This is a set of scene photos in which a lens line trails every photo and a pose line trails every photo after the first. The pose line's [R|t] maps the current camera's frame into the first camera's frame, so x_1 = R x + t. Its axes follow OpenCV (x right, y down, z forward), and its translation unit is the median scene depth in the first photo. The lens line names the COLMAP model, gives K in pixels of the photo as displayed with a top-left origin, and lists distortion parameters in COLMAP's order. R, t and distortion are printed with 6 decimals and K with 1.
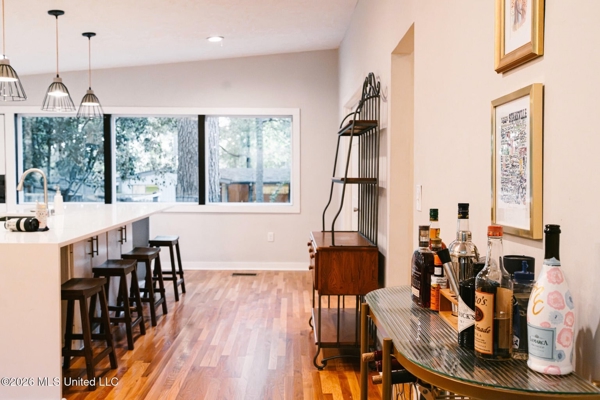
lens RADIAL K [[598.0, 0, 300.3], [0, 598.0, 199.5], [0, 0, 1]] dist [-0.001415, 0.000000]
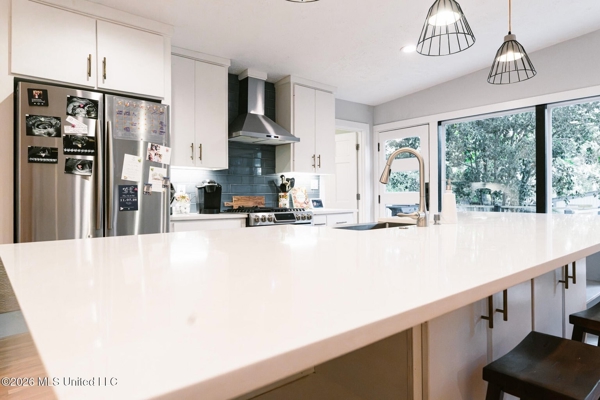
lens RADIAL K [[383.2, 0, 302.6], [0, 383.2, 196.5], [0, 0, 1]] dist [-0.006858, -0.000027]
pose [[0.640925, -0.004507, -0.767590, -0.092591], [-0.032080, 0.998952, -0.032652, 0.007307], [0.766933, 0.045552, 0.640109, 0.296375]]
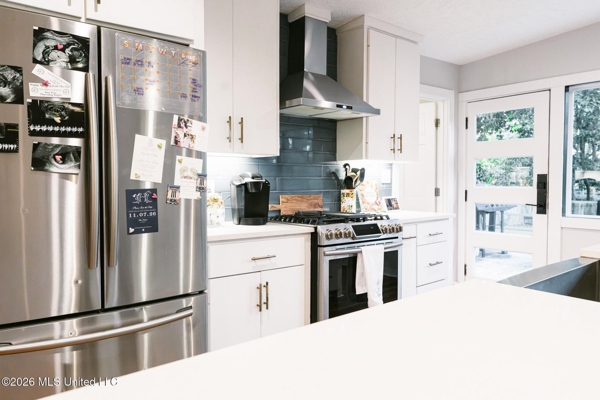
lens RADIAL K [[441.9, 0, 298.5], [0, 441.9, 198.9], [0, 0, 1]] dist [-0.006054, 0.000576]
pose [[0.619456, 0.031777, -0.784388, -0.186075], [-0.037953, 0.999224, 0.010508, -0.004285], [0.784114, 0.023261, 0.620181, 0.311279]]
